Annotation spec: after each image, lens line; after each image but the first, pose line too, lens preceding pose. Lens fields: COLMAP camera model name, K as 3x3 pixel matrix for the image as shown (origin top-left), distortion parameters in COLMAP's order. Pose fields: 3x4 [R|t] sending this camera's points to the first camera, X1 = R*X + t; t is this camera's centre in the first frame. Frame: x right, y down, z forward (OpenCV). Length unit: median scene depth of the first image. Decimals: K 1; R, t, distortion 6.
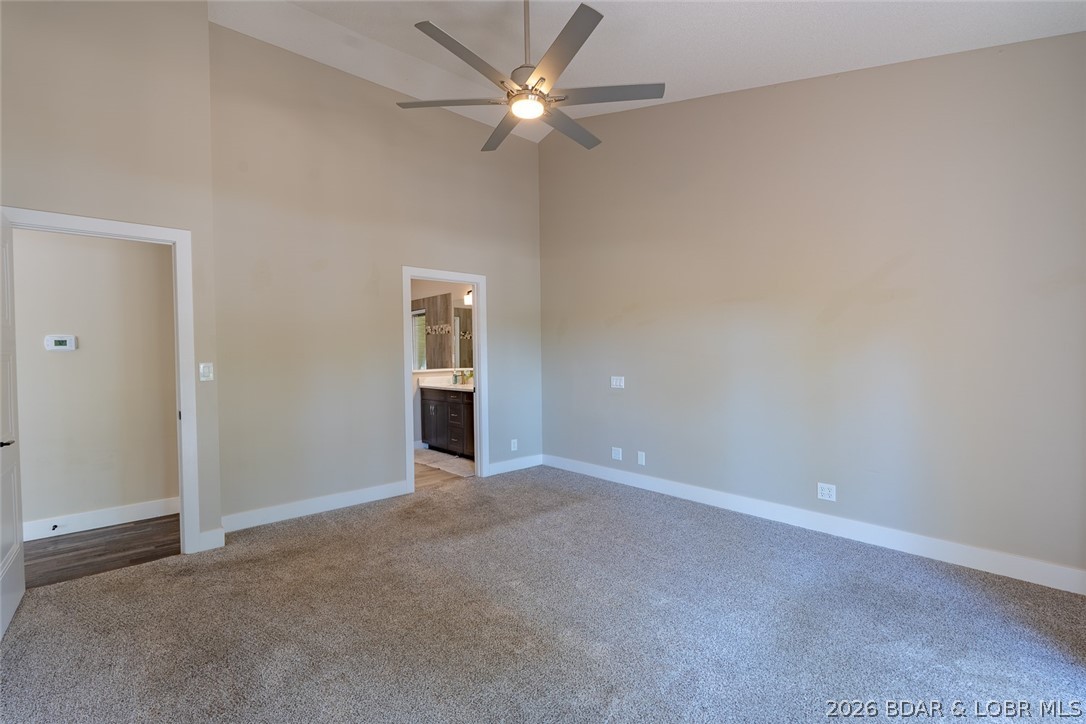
lens RADIAL K [[478.7, 0, 541.4], [0, 478.7, 364.4], [0, 0, 1]] dist [0.000733, -0.000095]
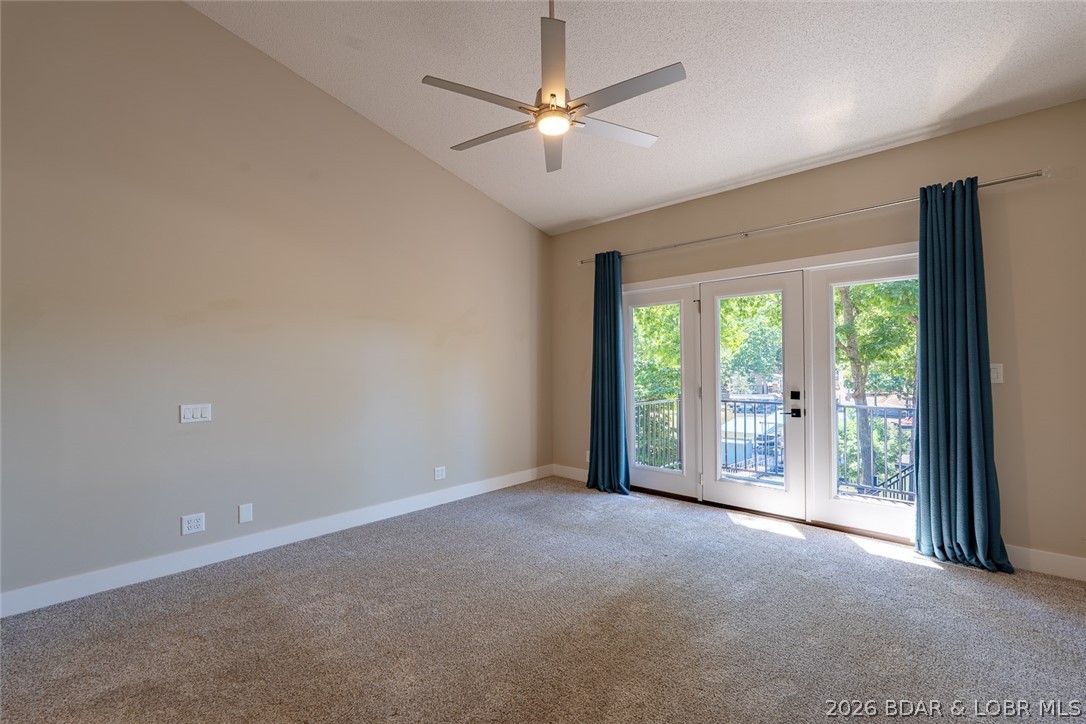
lens RADIAL K [[478.7, 0, 541.4], [0, 478.7, 364.4], [0, 0, 1]] dist [0.000733, -0.000095]
pose [[-0.083625, 0.015743, 0.996373, -0.680422], [0.031089, 0.999430, -0.013182, -0.007363], [-0.996012, 0.029874, -0.084067, 0.740206]]
